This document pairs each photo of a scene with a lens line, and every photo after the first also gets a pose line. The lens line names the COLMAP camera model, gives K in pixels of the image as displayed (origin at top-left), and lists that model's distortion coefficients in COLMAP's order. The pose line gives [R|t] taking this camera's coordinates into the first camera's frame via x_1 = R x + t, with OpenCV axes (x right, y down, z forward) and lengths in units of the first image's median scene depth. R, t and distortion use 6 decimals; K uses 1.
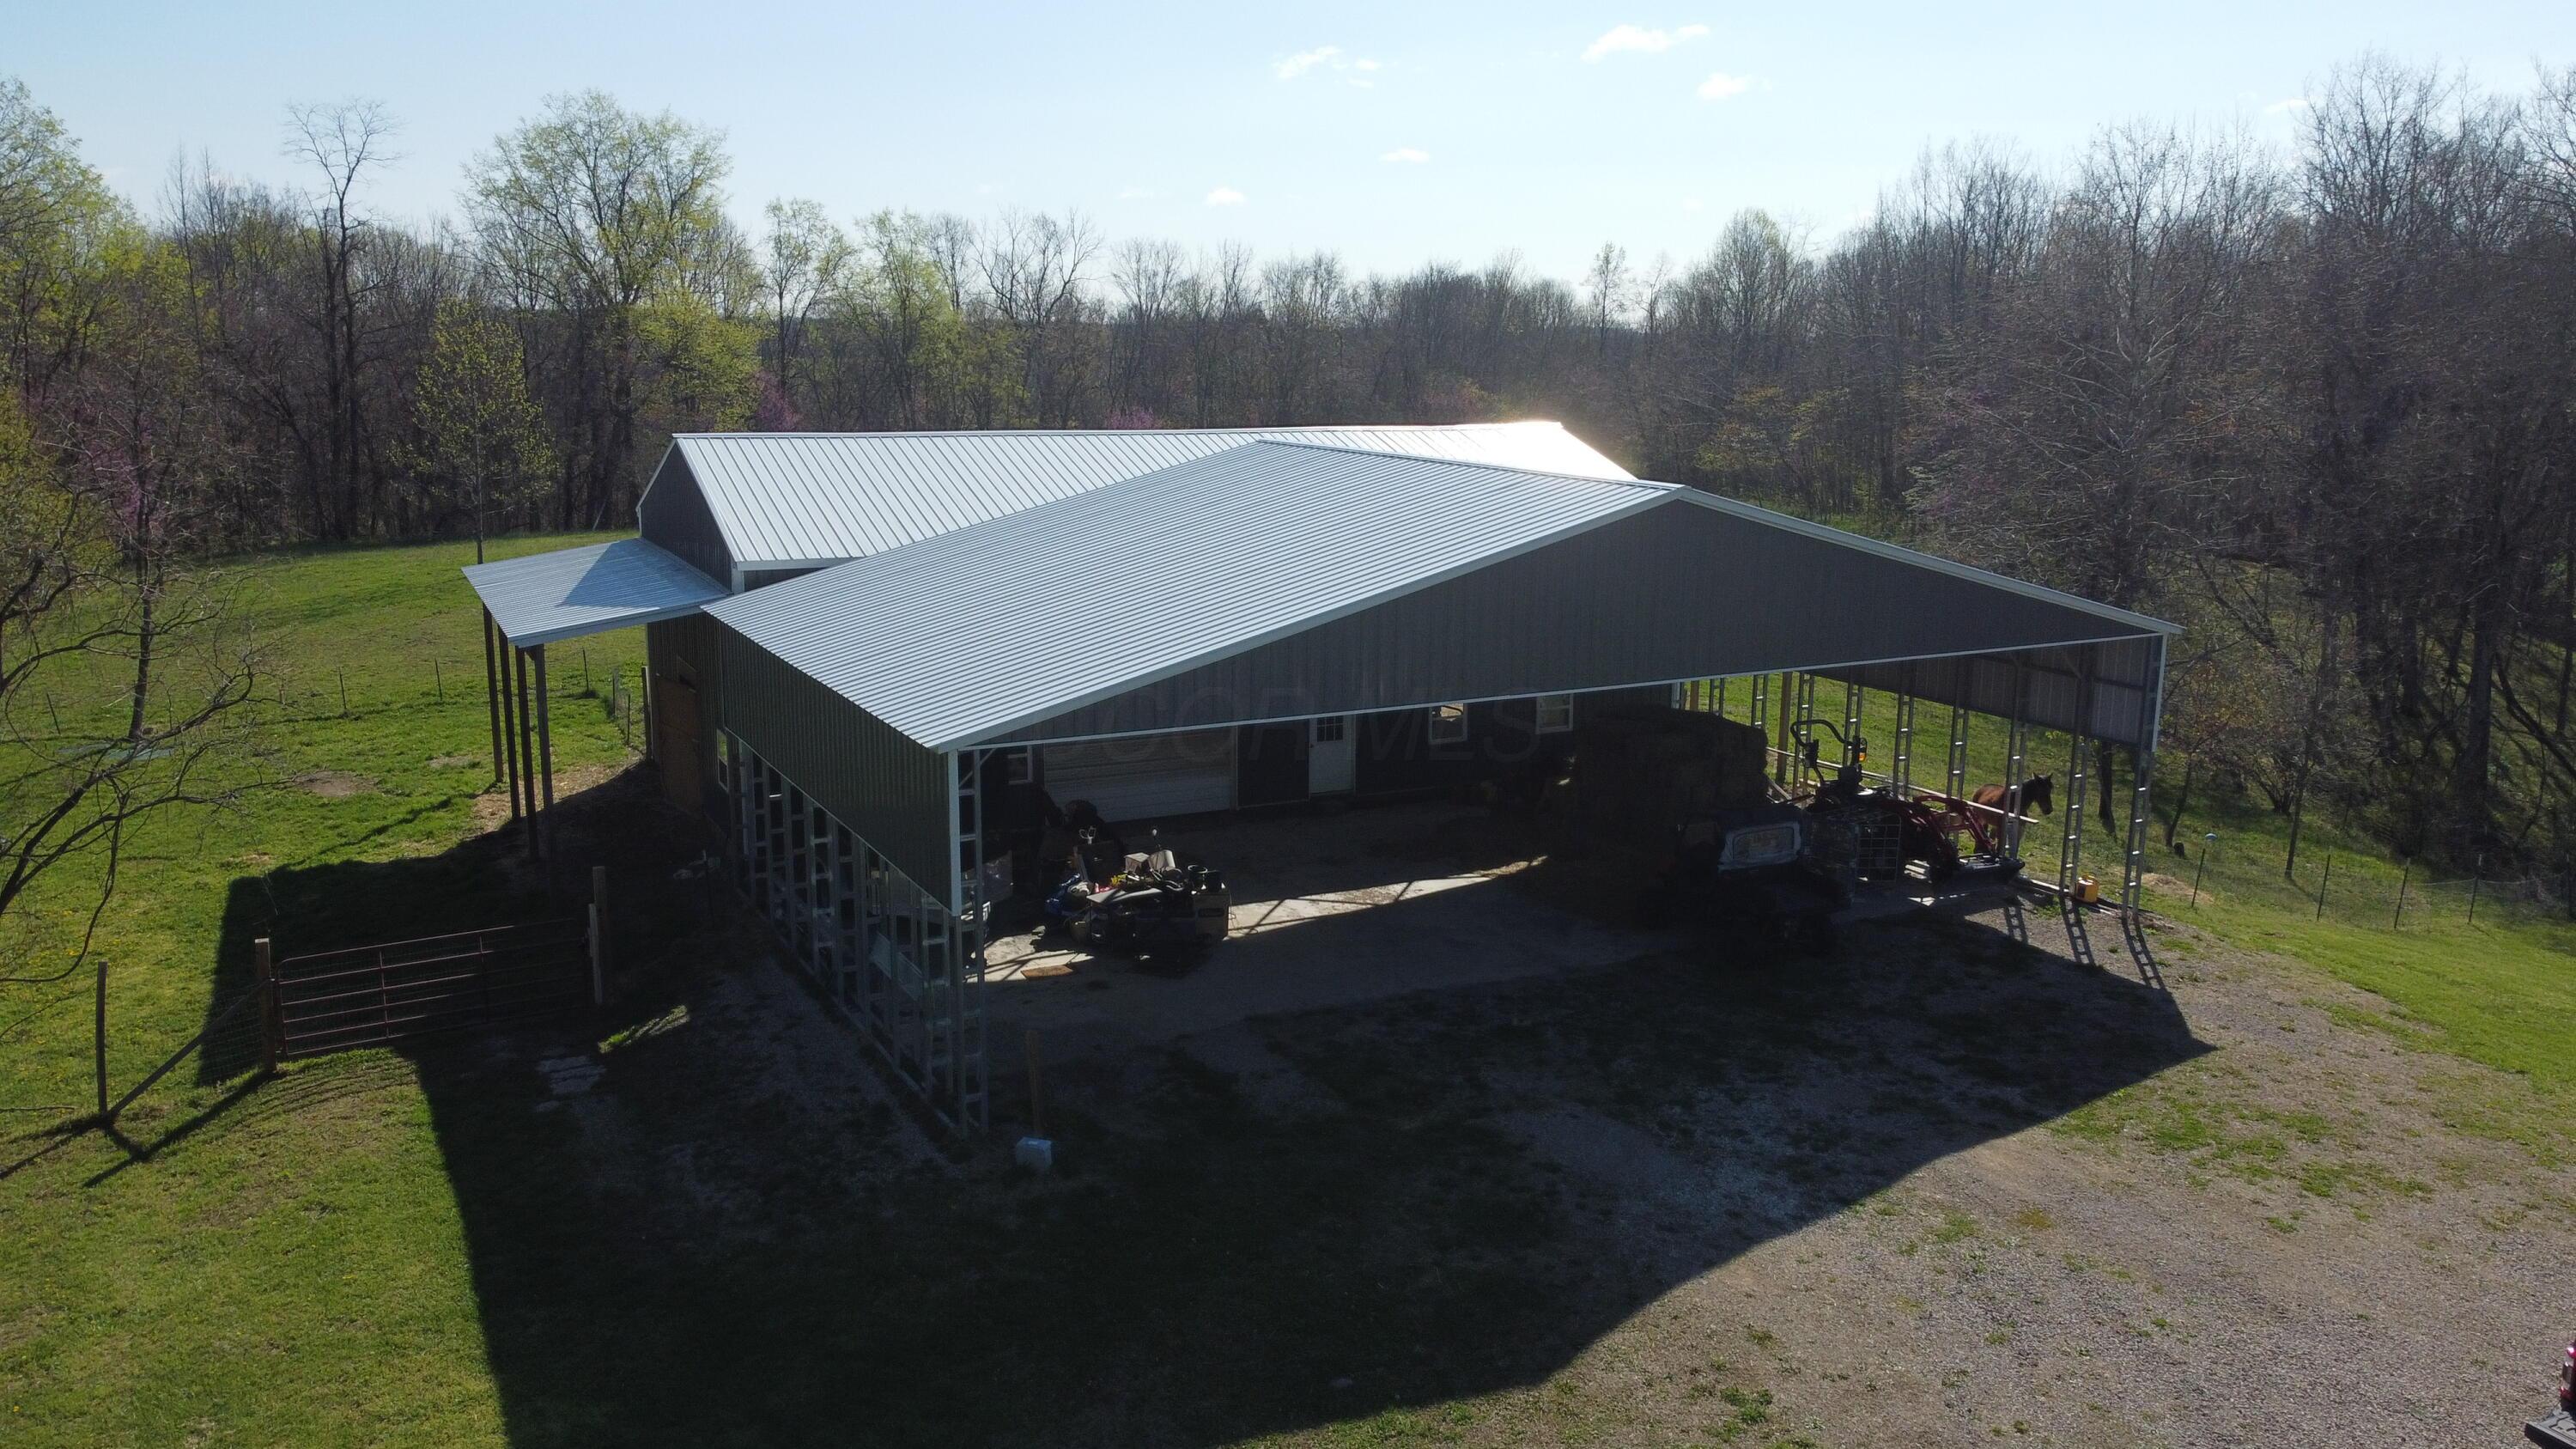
lens RADIAL K [[1956.9, 0, 1288.0], [0, 1956.9, 724.5], [0, 0, 1]] dist [0.003157, -0.004400]
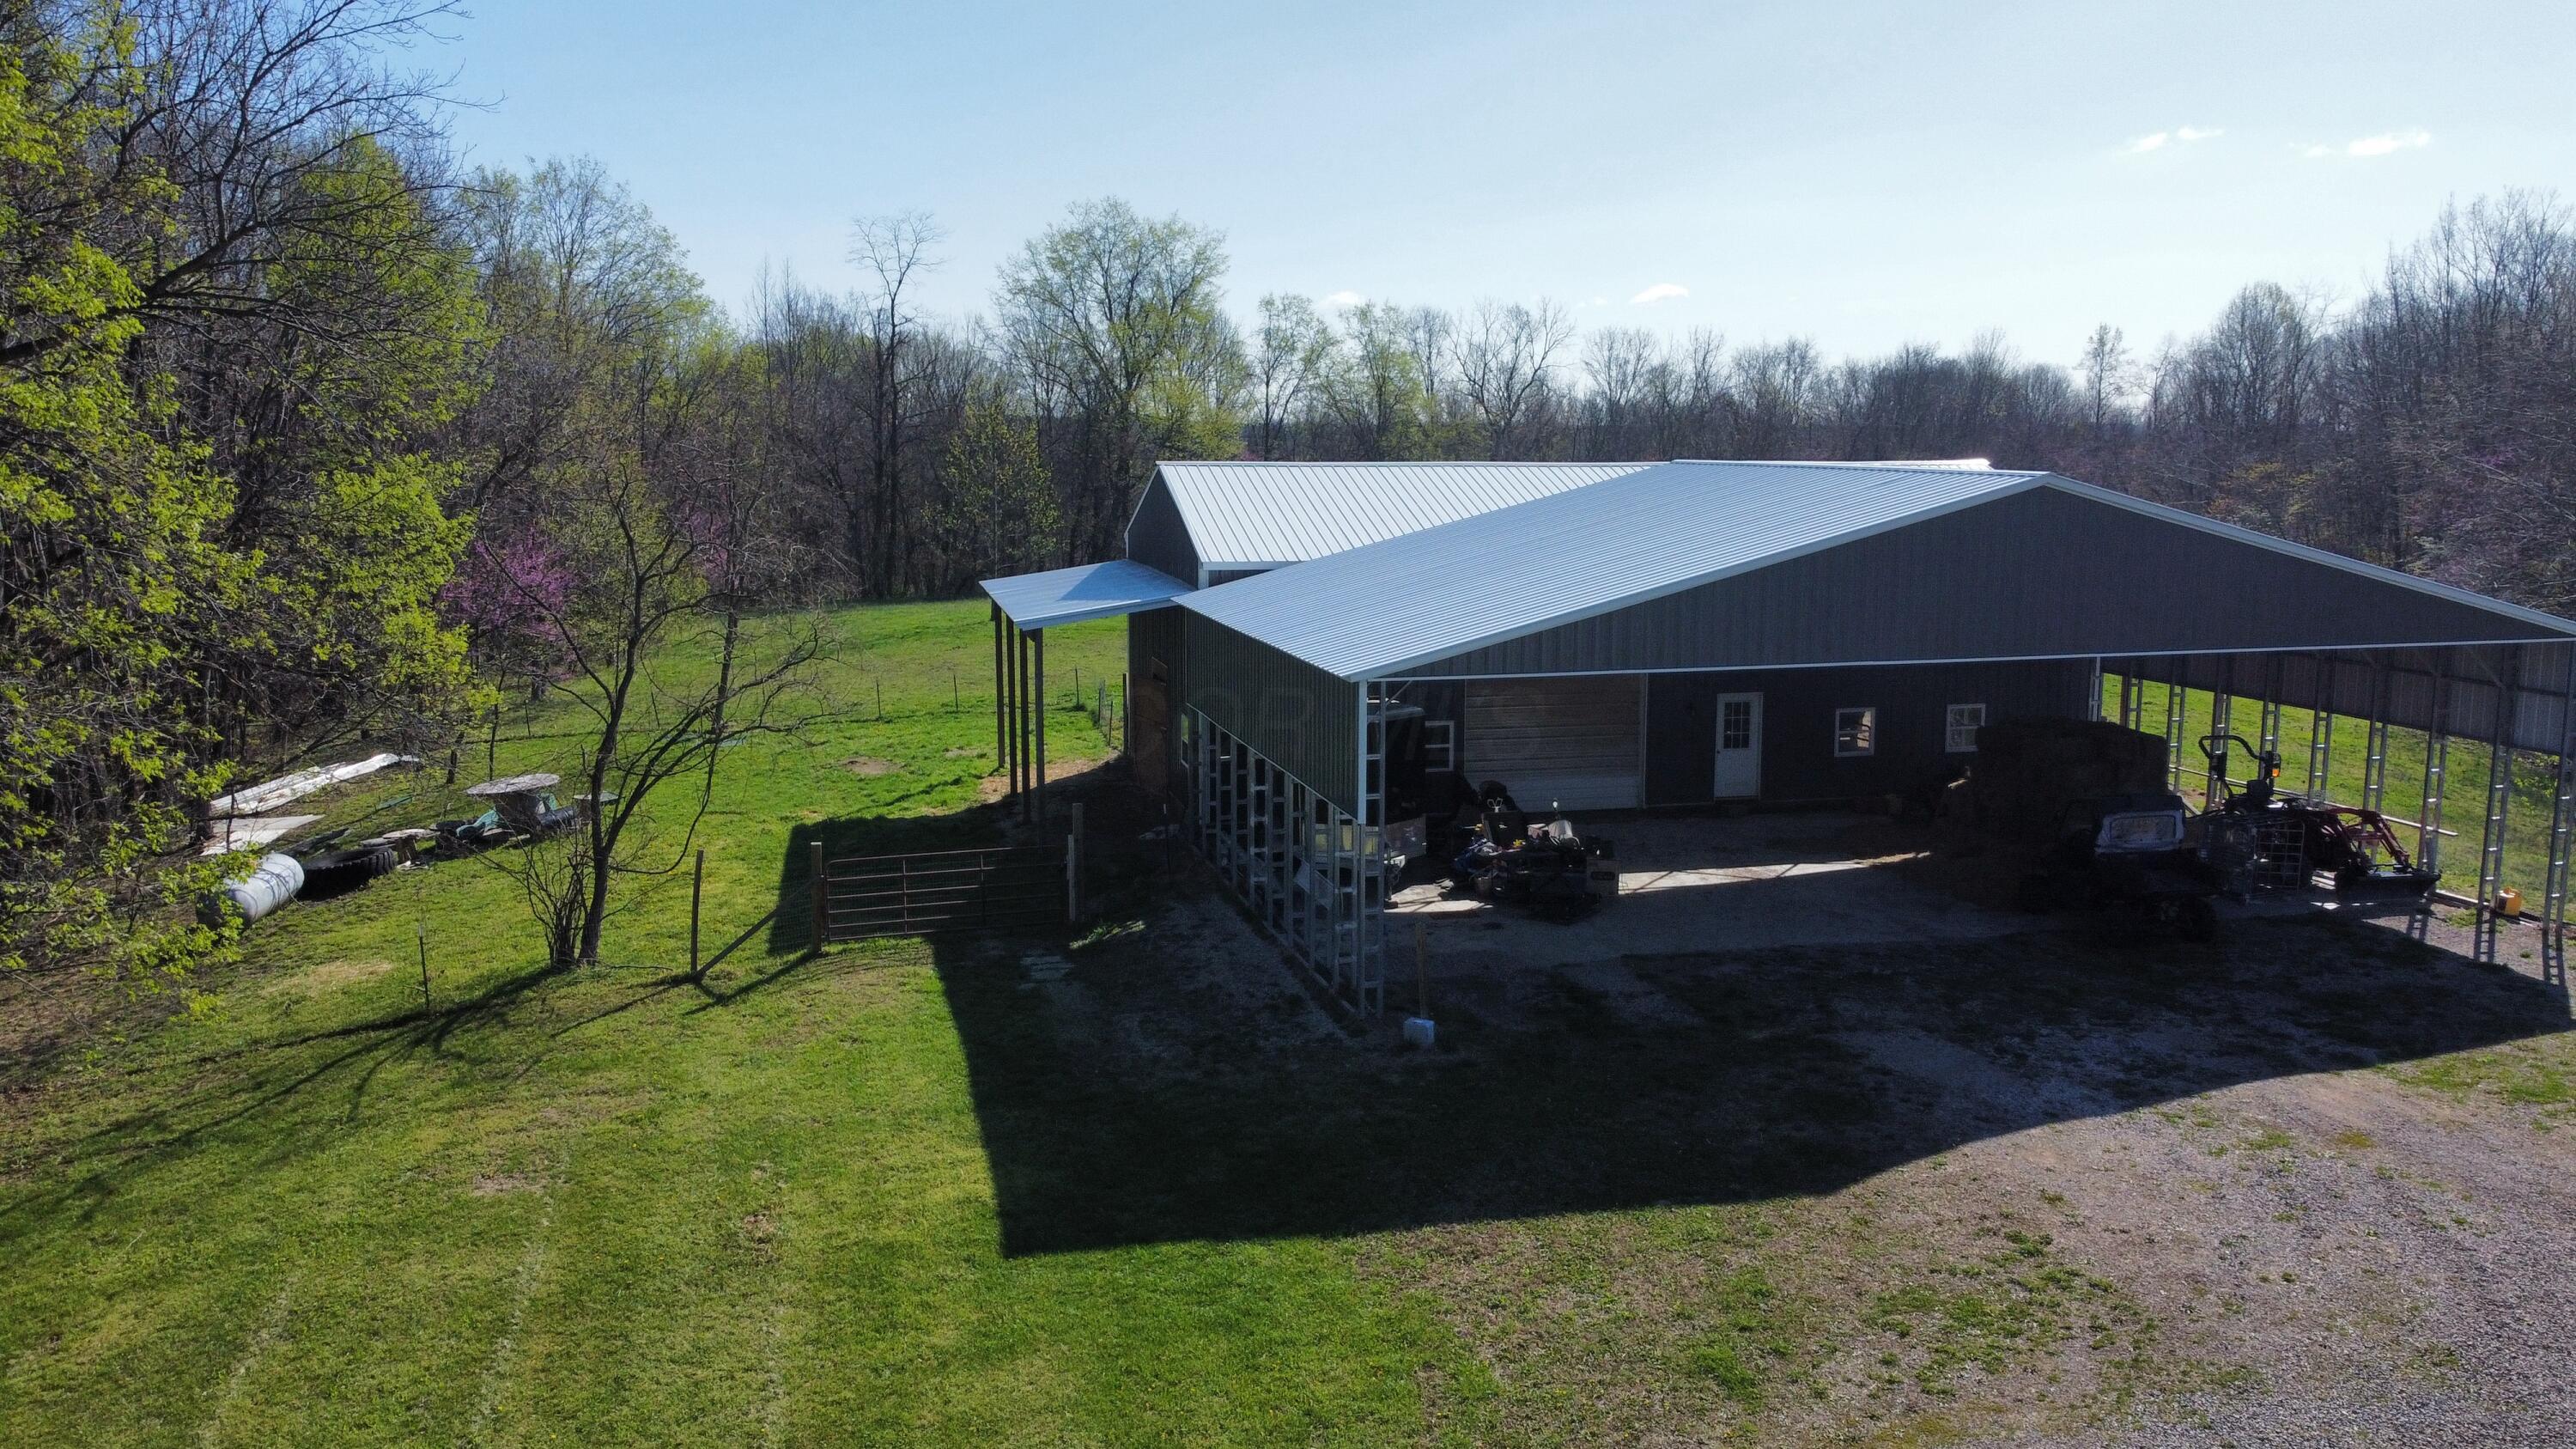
lens RADIAL K [[1956.9, 0, 1288.0], [0, 1956.9, 724.5], [0, 0, 1]] dist [0.003157, -0.004400]
pose [[0.971028, 0.026963, -0.237440, 0.048008], [-0.039034, 0.998166, -0.046281, 0.070170], [0.235756, 0.054209, 0.970299, -0.112739]]
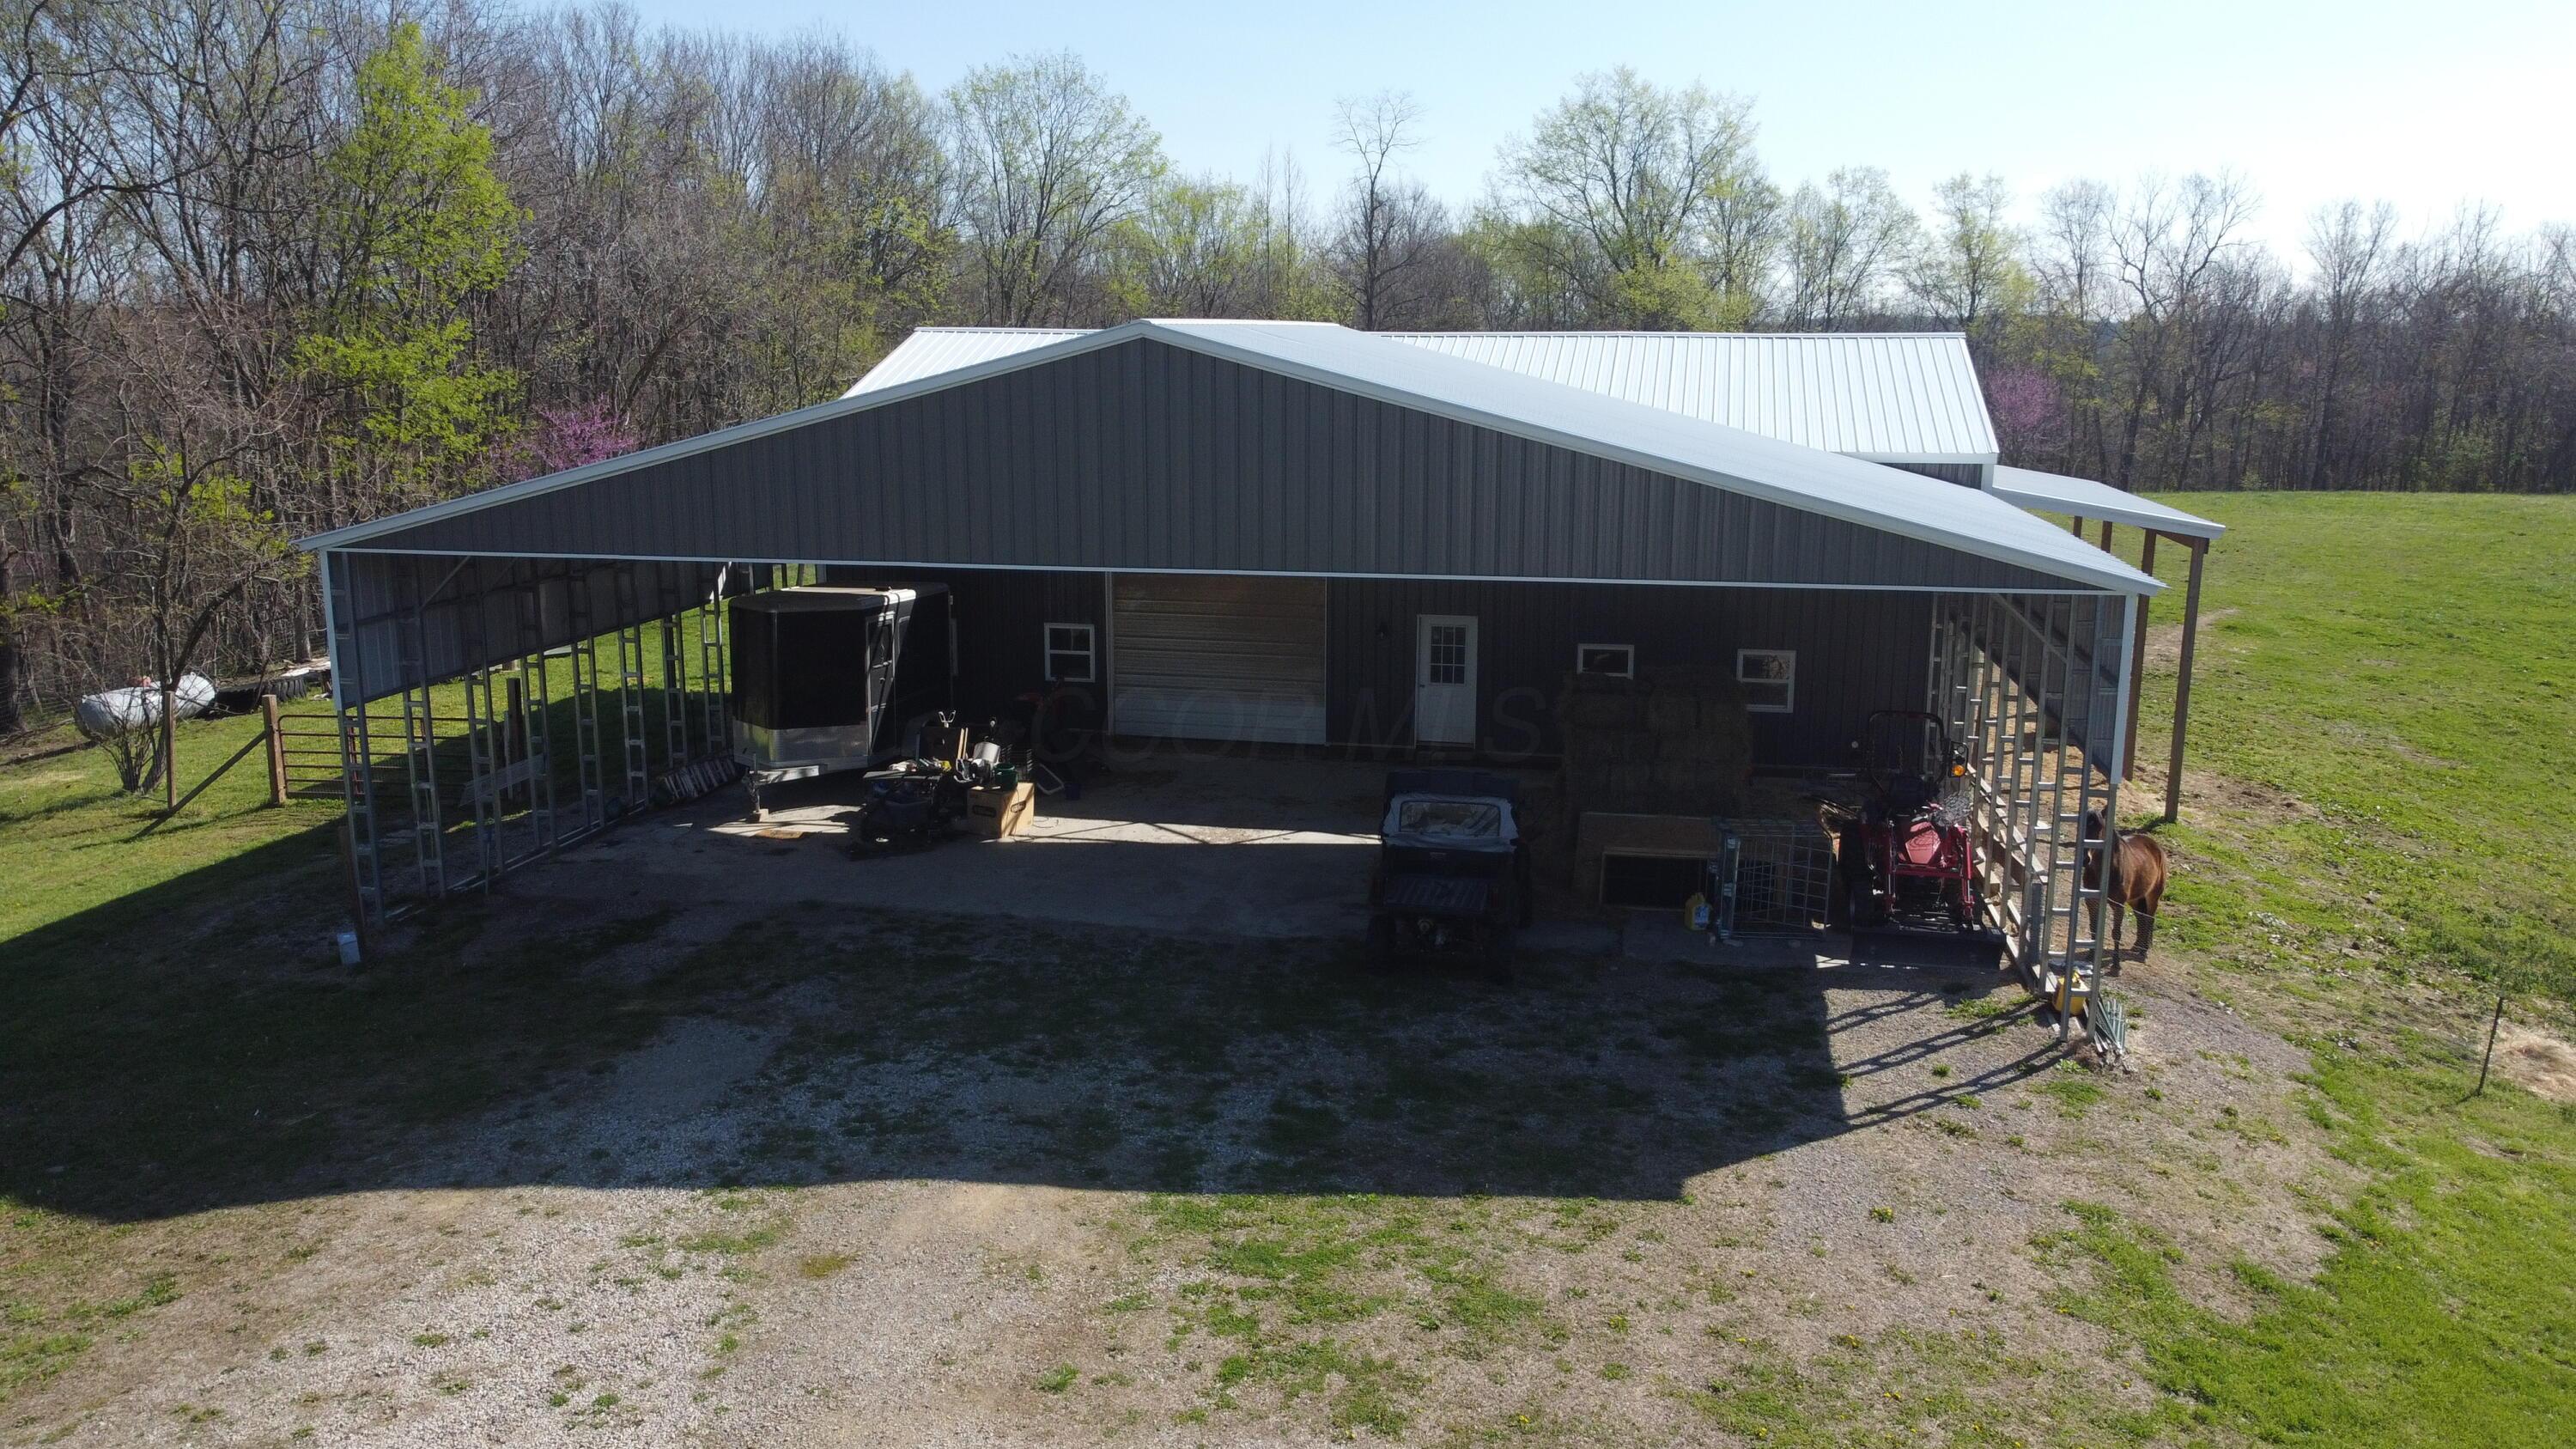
lens RADIAL K [[1956.9, 0, 1288.0], [0, 1956.9, 724.5], [0, 0, 1]] dist [0.003157, -0.004400]
pose [[0.780261, 0.118260, -0.614172, 0.651064], [-0.120782, 0.991968, 0.037561, 0.002855], [0.613681, 0.044874, 0.788278, 0.358880]]
